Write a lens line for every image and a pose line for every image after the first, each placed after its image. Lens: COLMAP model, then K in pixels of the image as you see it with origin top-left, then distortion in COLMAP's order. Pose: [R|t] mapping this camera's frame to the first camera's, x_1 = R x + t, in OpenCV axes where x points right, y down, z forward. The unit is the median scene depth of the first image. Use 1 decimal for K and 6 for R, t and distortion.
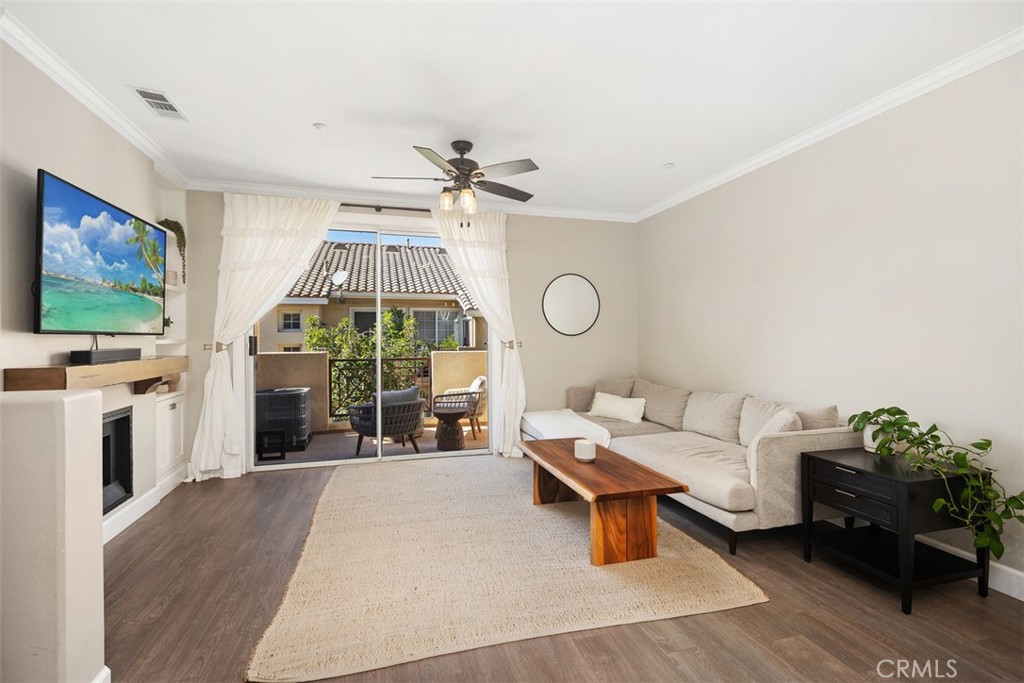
lens RADIAL K [[460.9, 0, 510.3], [0, 460.9, 337.8], [0, 0, 1]] dist [0.004097, -0.000592]
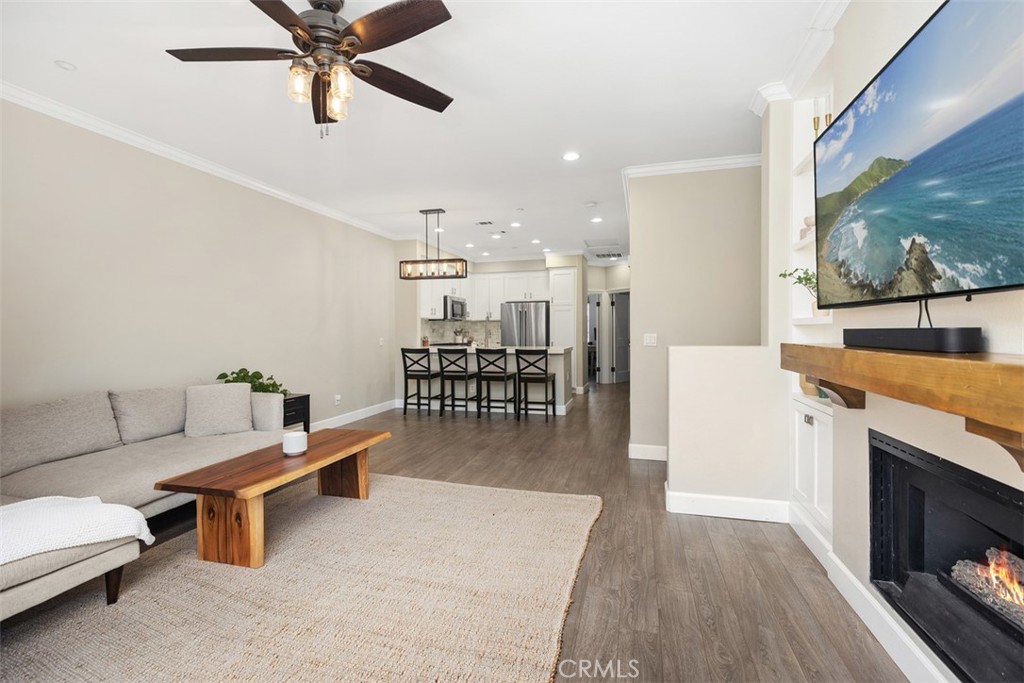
lens RADIAL K [[456.8, 0, 511.0], [0, 456.8, 333.3], [0, 0, 1]] dist [-0.001961, -0.000616]
pose [[-0.847367, 0.006125, 0.530973, -0.431020], [0.010615, 0.999929, 0.005407, 0.013456], [-0.530902, 0.010218, -0.847372, 0.953390]]
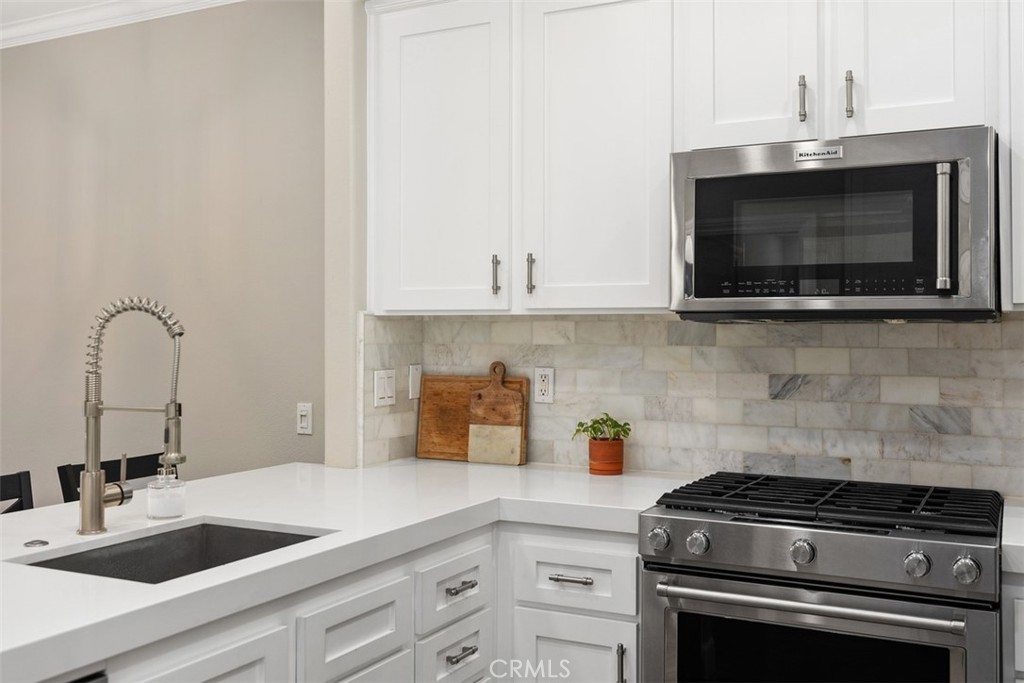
lens RADIAL K [[1000.7, 0, 508.9], [0, 1000.7, 317.5], [0, 0, 1]] dist [0.001635, 0.006260]
pose [[0.690369, 0.016243, 0.723275, 0.192221], [-0.002820, 0.999801, -0.019761, -0.018078], [-0.723452, 0.011603, 0.690278, -0.609150]]
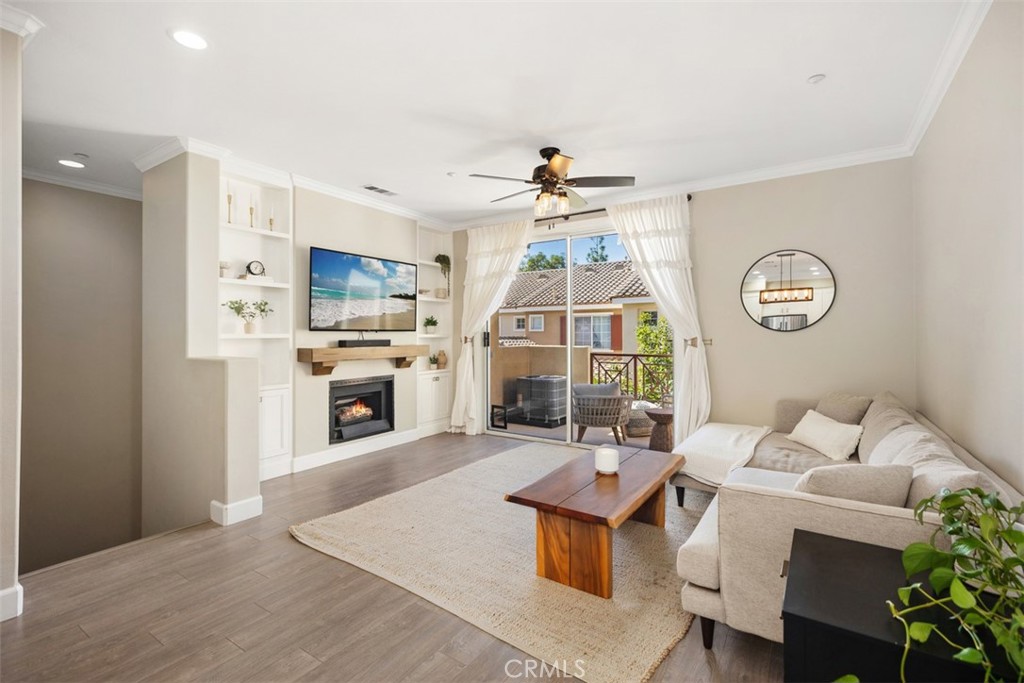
lens RADIAL K [[456.8, 0, 511.0], [0, 456.8, 333.3], [0, 0, 1]] dist [-0.001961, -0.000616]
pose [[0.642406, 0.002577, -0.766360, 0.440948], [-0.003630, 0.999993, 0.000319, -0.000624], [0.766356, 0.002577, 0.642411, 0.180446]]
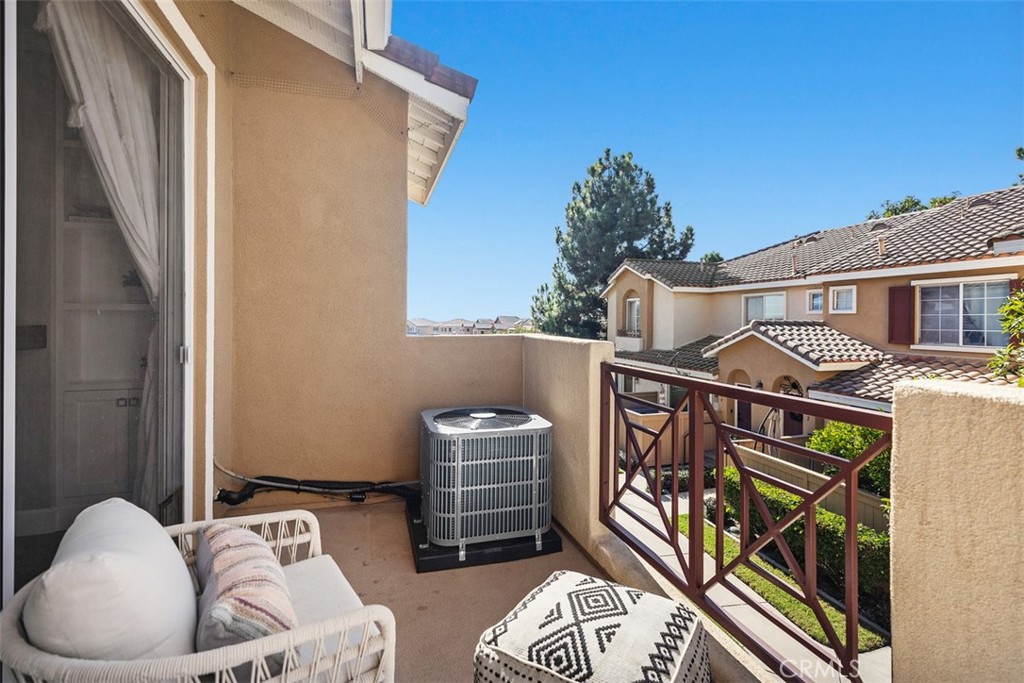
lens RADIAL K [[460.9, 0, 510.3], [0, 460.9, 337.8], [0, 0, 1]] dist [0.004097, -0.000592]
pose [[0.004832, 0.044705, -0.998989, -0.032220], [-0.005287, 0.998987, 0.044680, 0.012499], [0.999974, 0.005066, 0.005063, 1.212397]]
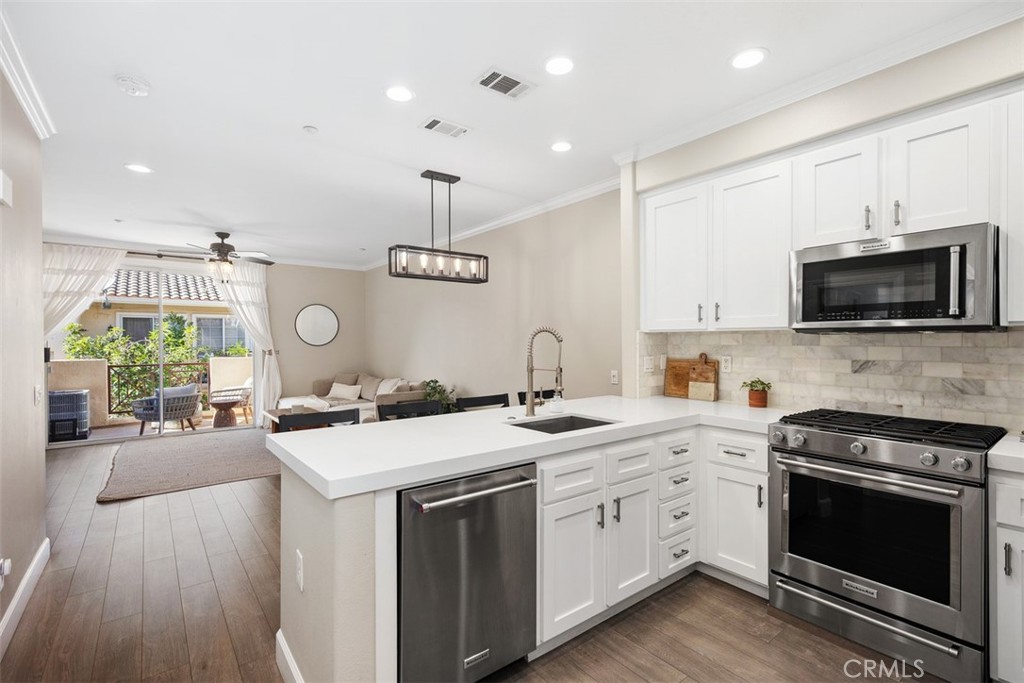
lens RADIAL K [[469.1, 0, 511.7], [0, 469.1, 343.7], [0, 0, 1]] dist [0.005621, 0.000025]
pose [[0.929552, -0.001619, 0.368687, 0.165208], [0.000368, 0.999994, 0.003463, -0.017664], [-0.368690, -0.003084, 0.929547, -0.668581]]
